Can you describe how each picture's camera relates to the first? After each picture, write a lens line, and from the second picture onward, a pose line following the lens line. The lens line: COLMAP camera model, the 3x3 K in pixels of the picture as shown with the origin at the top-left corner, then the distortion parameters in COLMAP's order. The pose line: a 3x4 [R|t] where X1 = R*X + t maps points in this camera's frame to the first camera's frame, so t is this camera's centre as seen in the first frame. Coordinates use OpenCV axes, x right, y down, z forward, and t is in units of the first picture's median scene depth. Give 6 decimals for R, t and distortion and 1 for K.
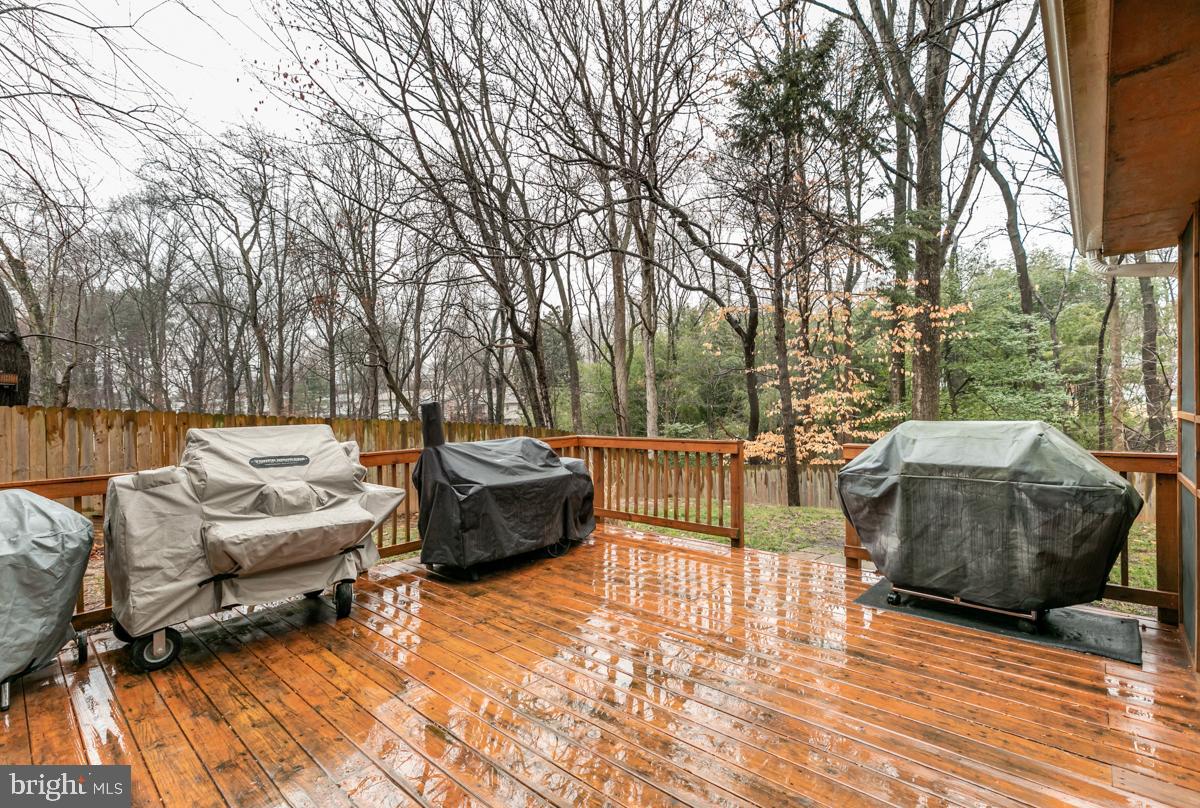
lens RADIAL K [[547.9, 0, 598.2], [0, 547.9, 407.4], [0, 0, 1]] dist [0.012281, -0.000304]
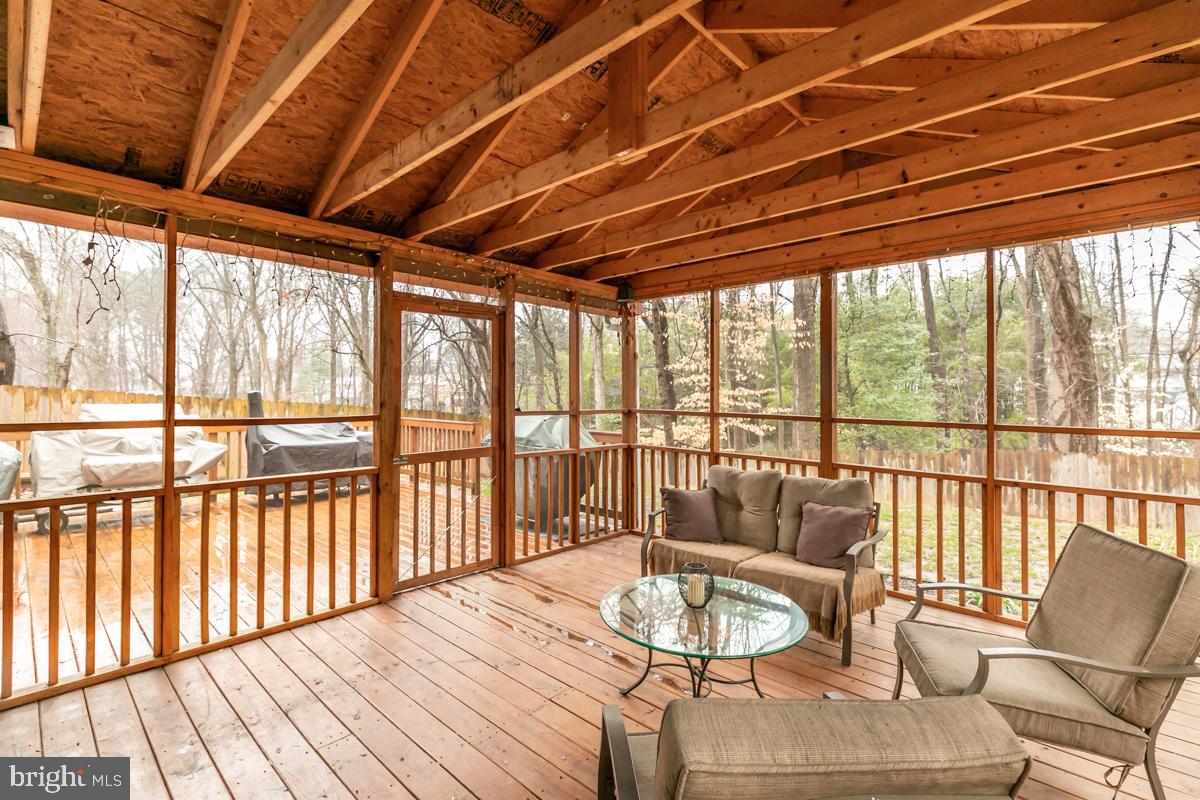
lens RADIAL K [[547.9, 0, 602.2], [0, 547.9, 396.7], [0, 0, 1]] dist [0.012281, -0.000304]
pose [[0.999494, 0.028853, -0.013386, 0.459255], [-0.028869, 0.999583, -0.001000, -0.014989], [0.013352, 0.001386, 0.999910, -0.362181]]
